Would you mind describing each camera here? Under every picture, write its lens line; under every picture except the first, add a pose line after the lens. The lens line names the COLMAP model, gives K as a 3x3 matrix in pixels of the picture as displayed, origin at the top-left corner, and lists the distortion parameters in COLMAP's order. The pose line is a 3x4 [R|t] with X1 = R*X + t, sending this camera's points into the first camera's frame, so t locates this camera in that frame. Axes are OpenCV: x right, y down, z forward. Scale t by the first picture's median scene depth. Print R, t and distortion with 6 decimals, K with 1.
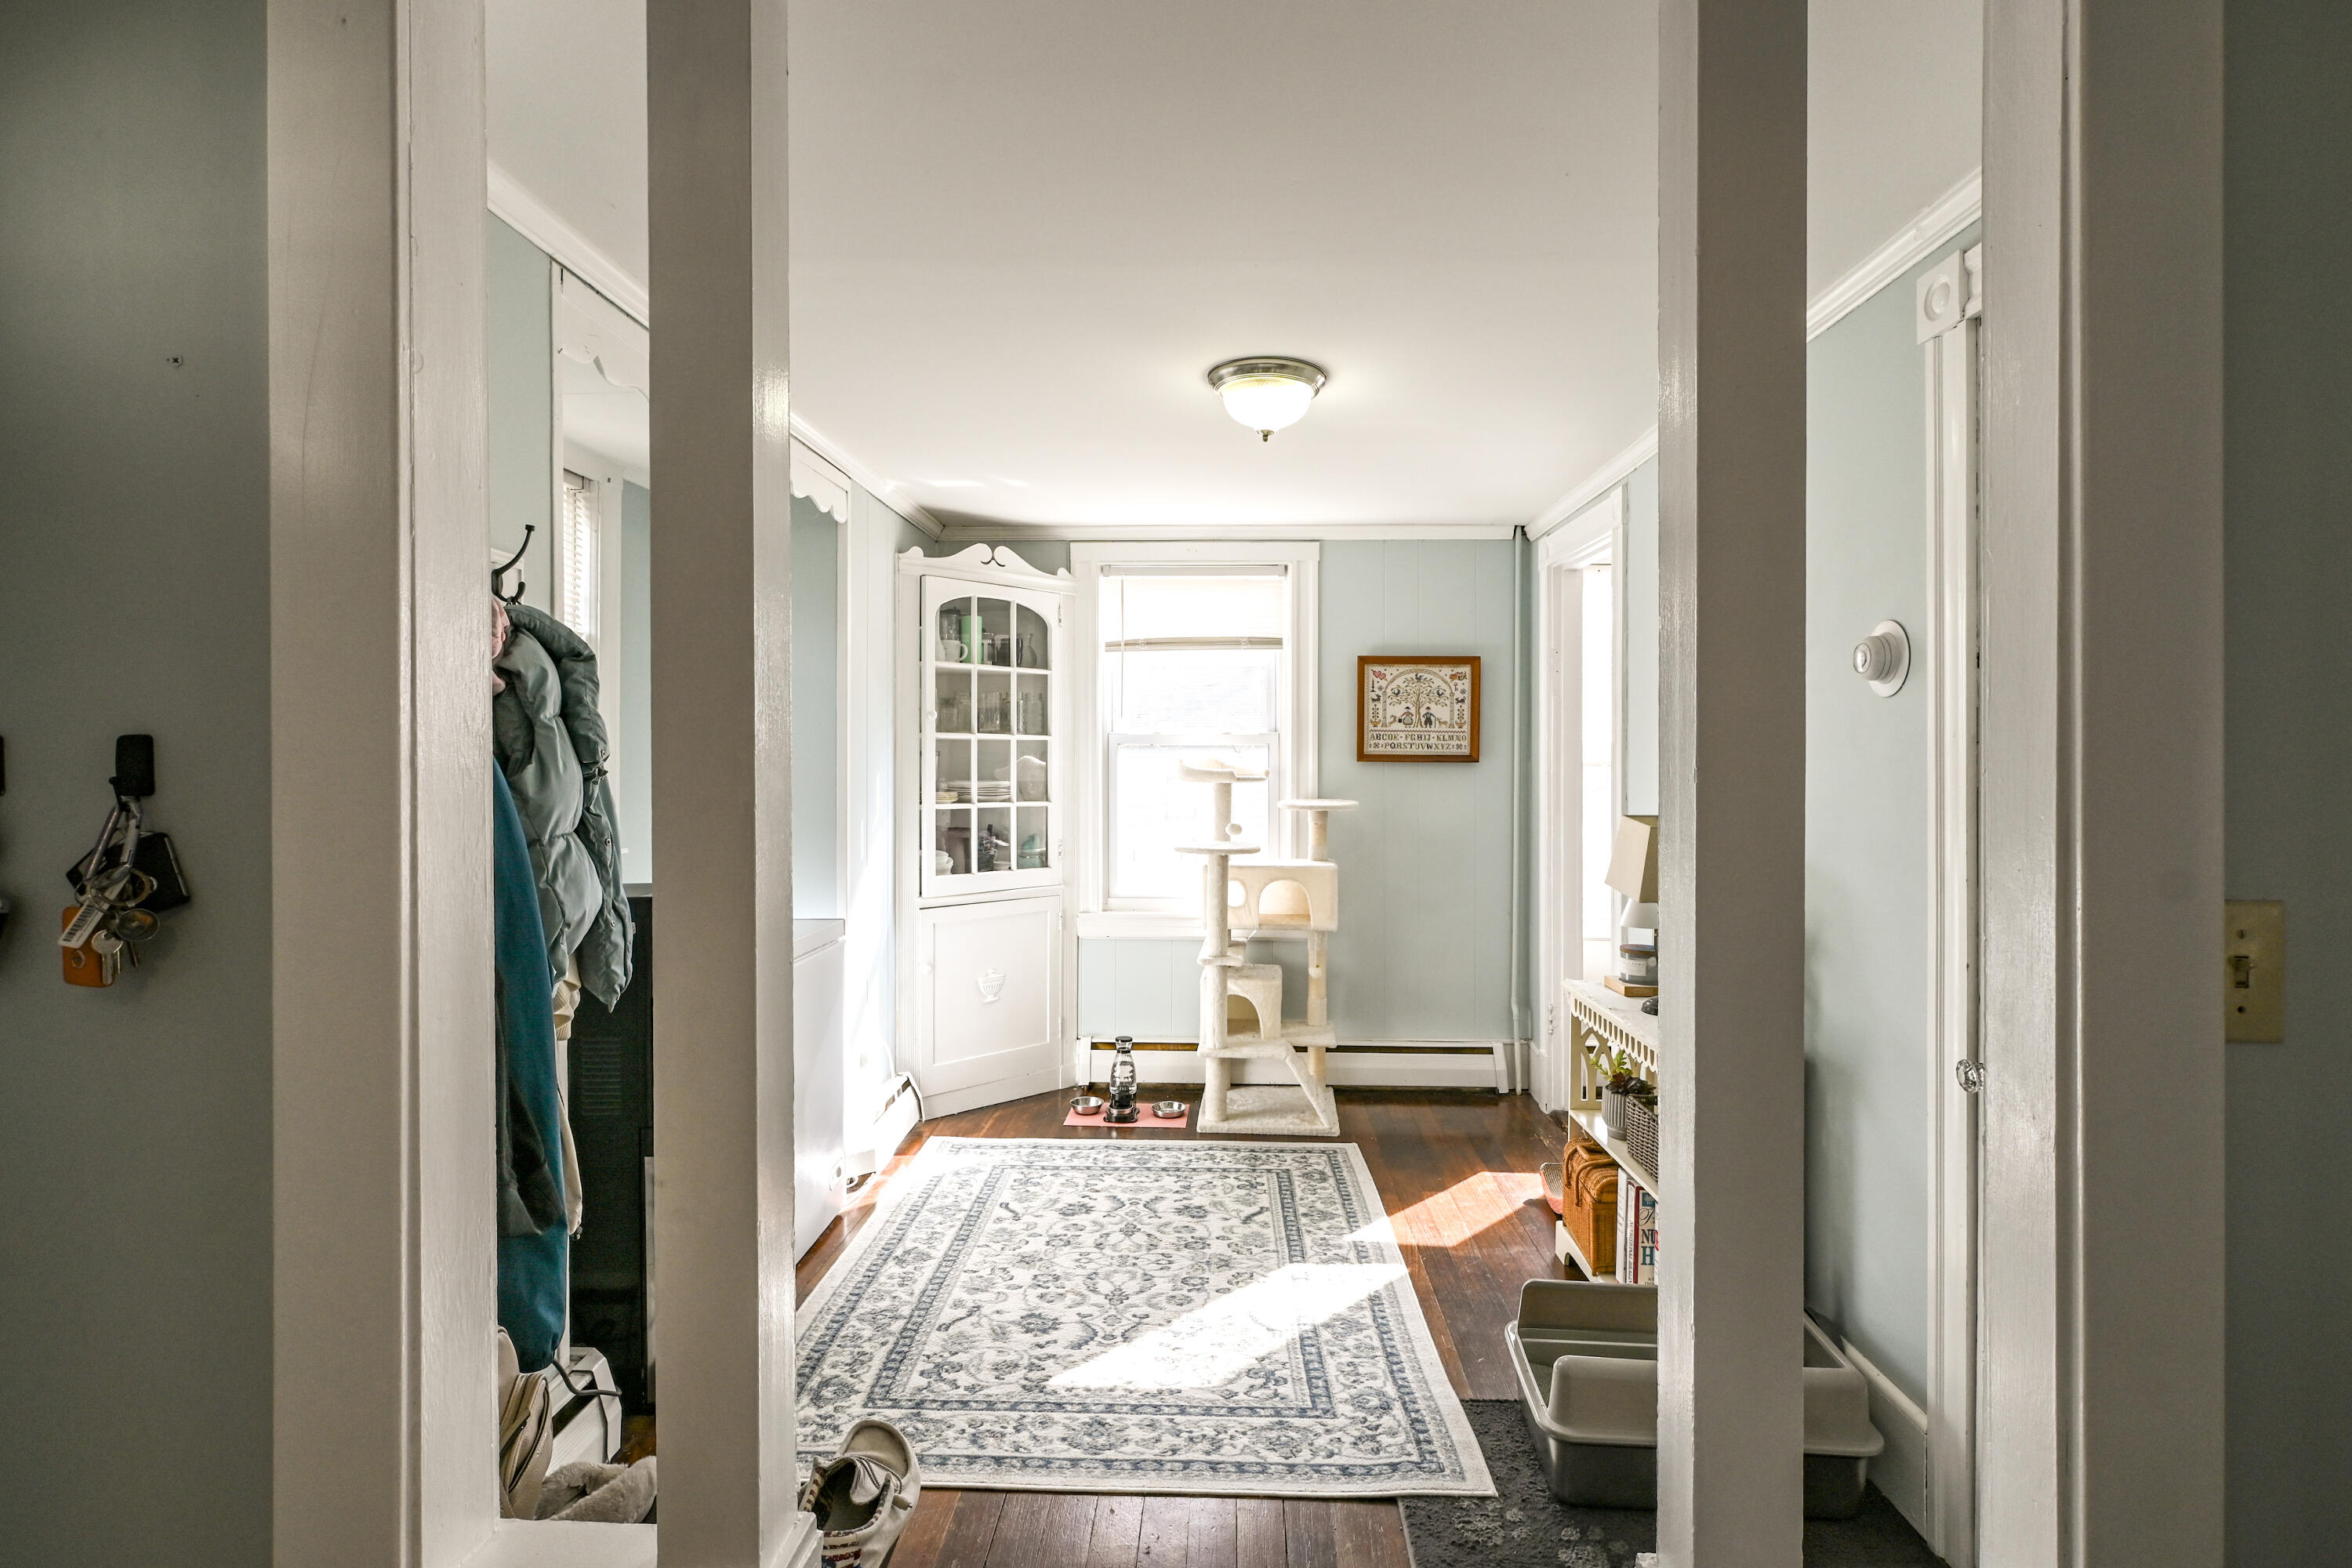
lens RADIAL K [[1218.1, 0, 1126.0], [0, 1218.1, 764.4], [0, 0, 1]] dist [-0.001761, 0.001199]
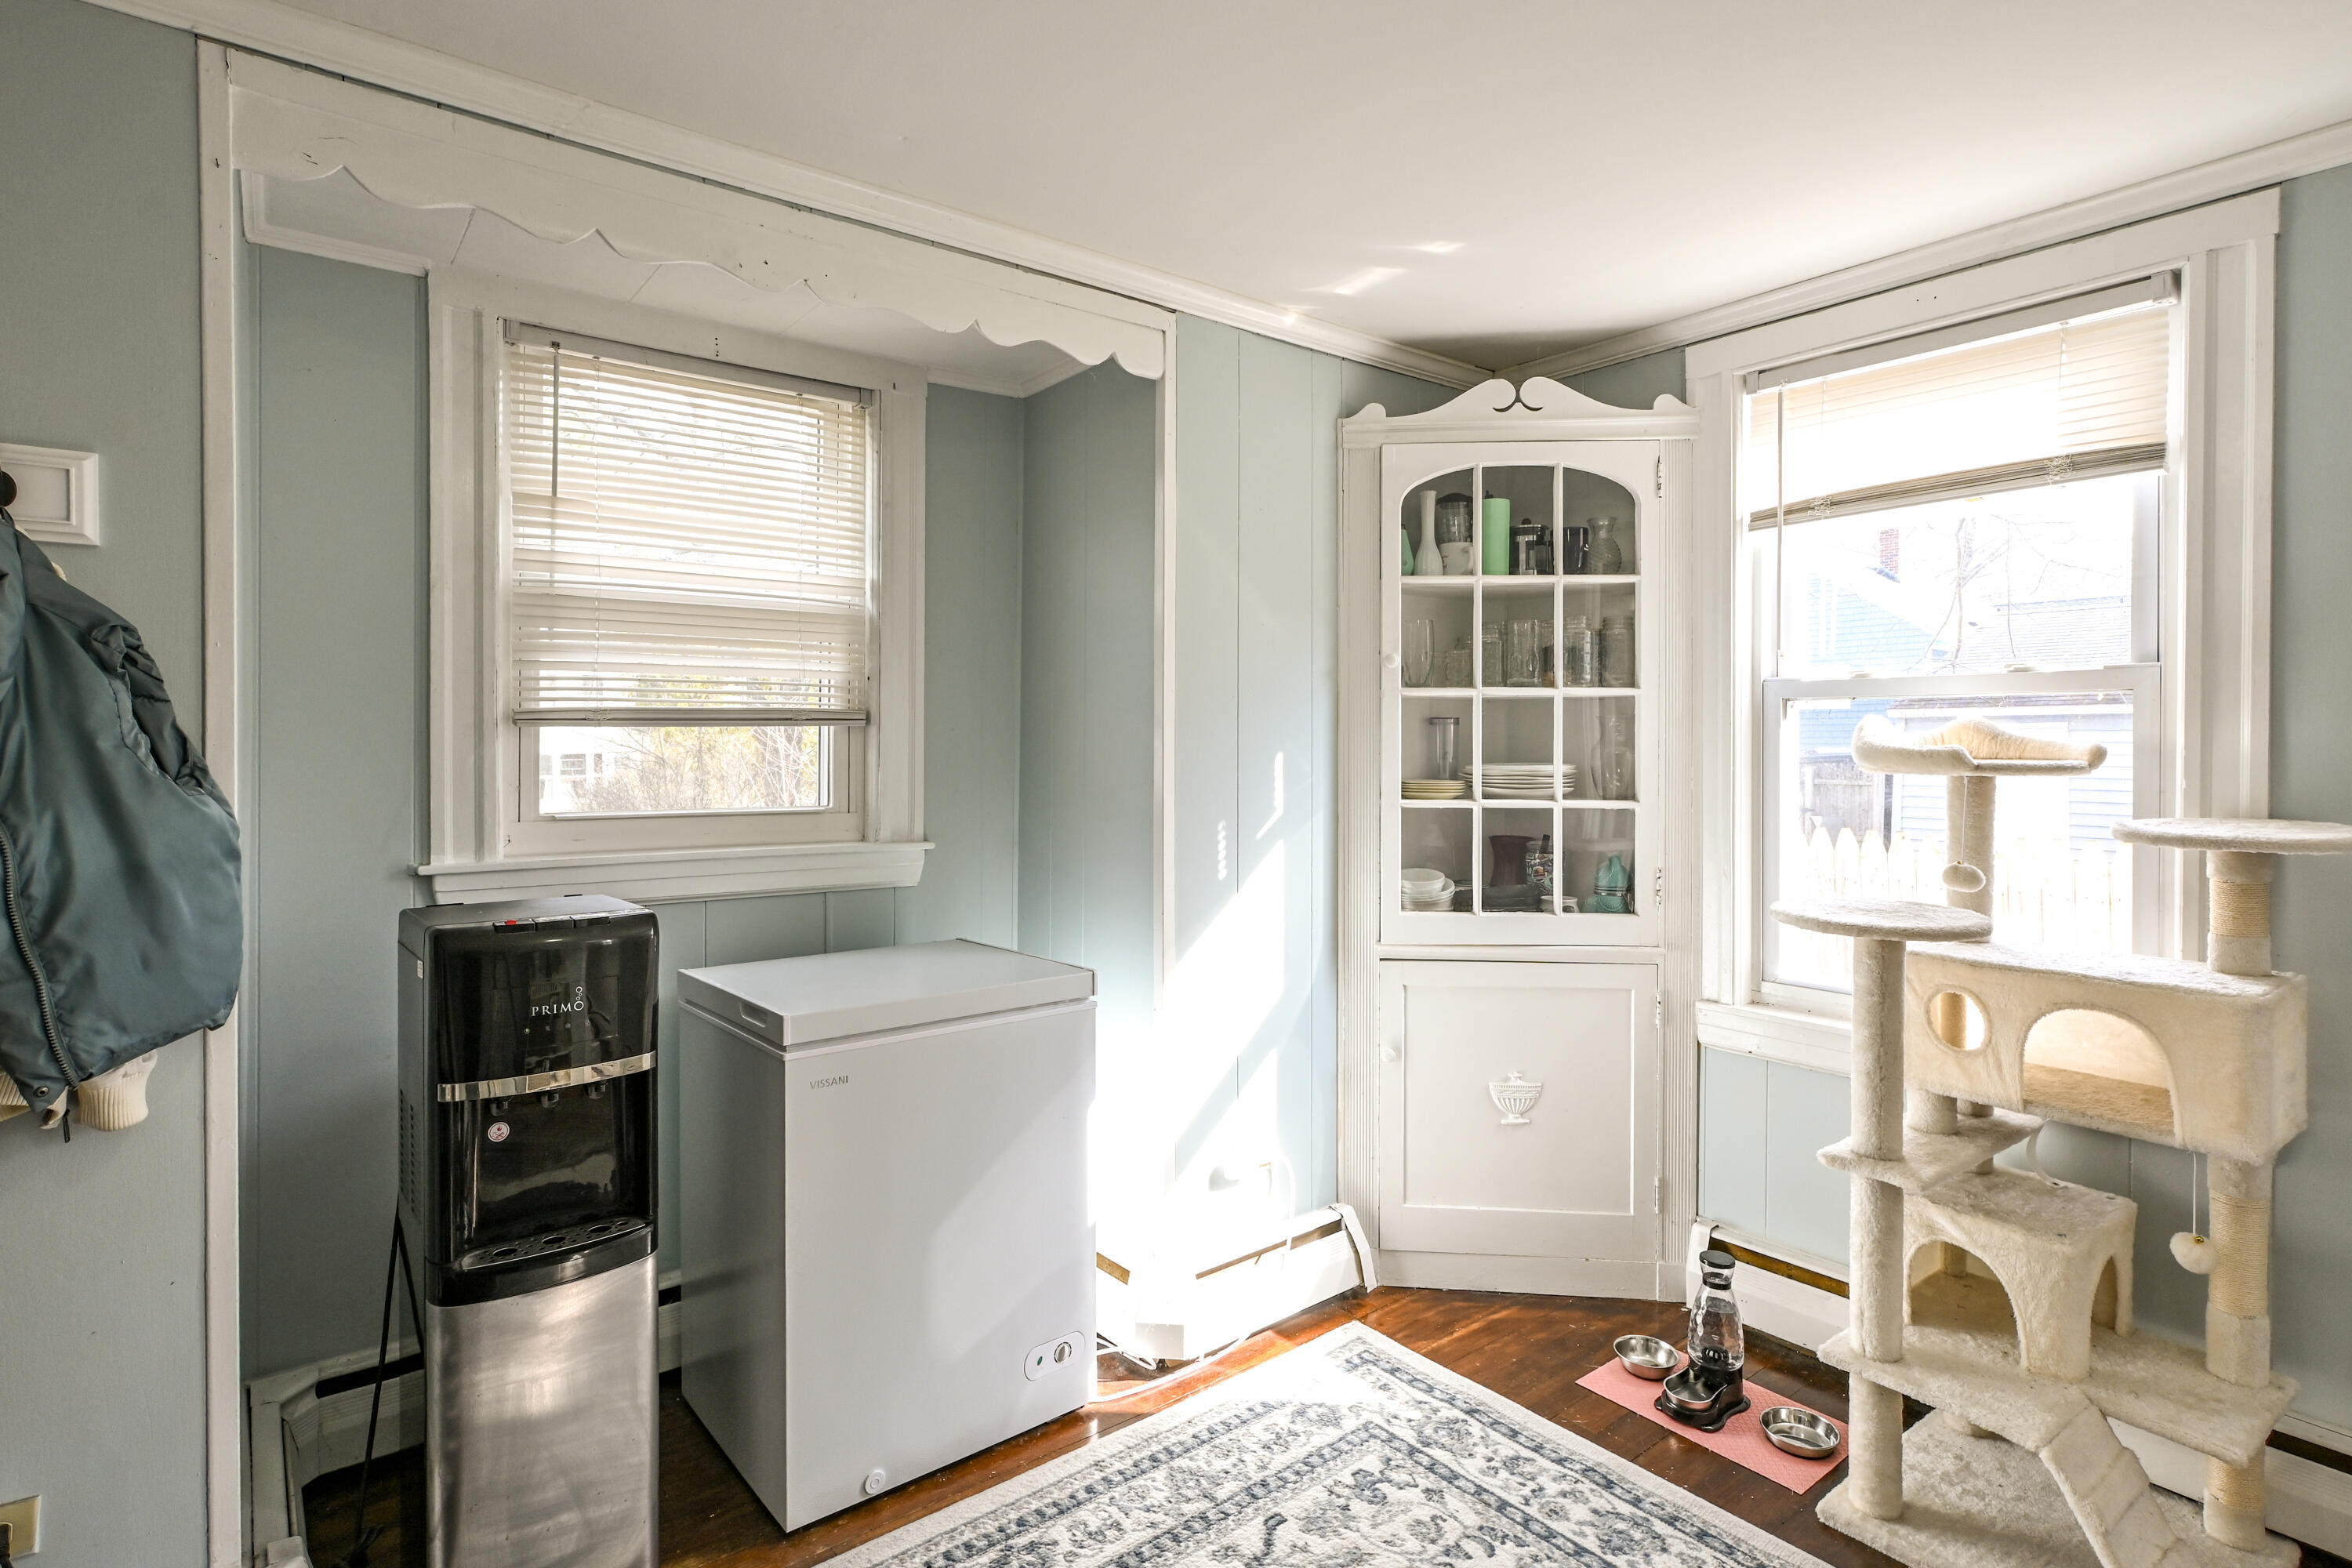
lens RADIAL K [[1185.5, 0, 1111.8], [0, 1185.5, 746.0], [0, 0, 1]] dist [-0.000311, 0.000688]
pose [[0.662562, 0.002497, -0.749003, 0.204264], [0.002554, 0.999981, 0.005592, 0.000584], [0.749003, -0.005618, 0.662543, 0.459422]]
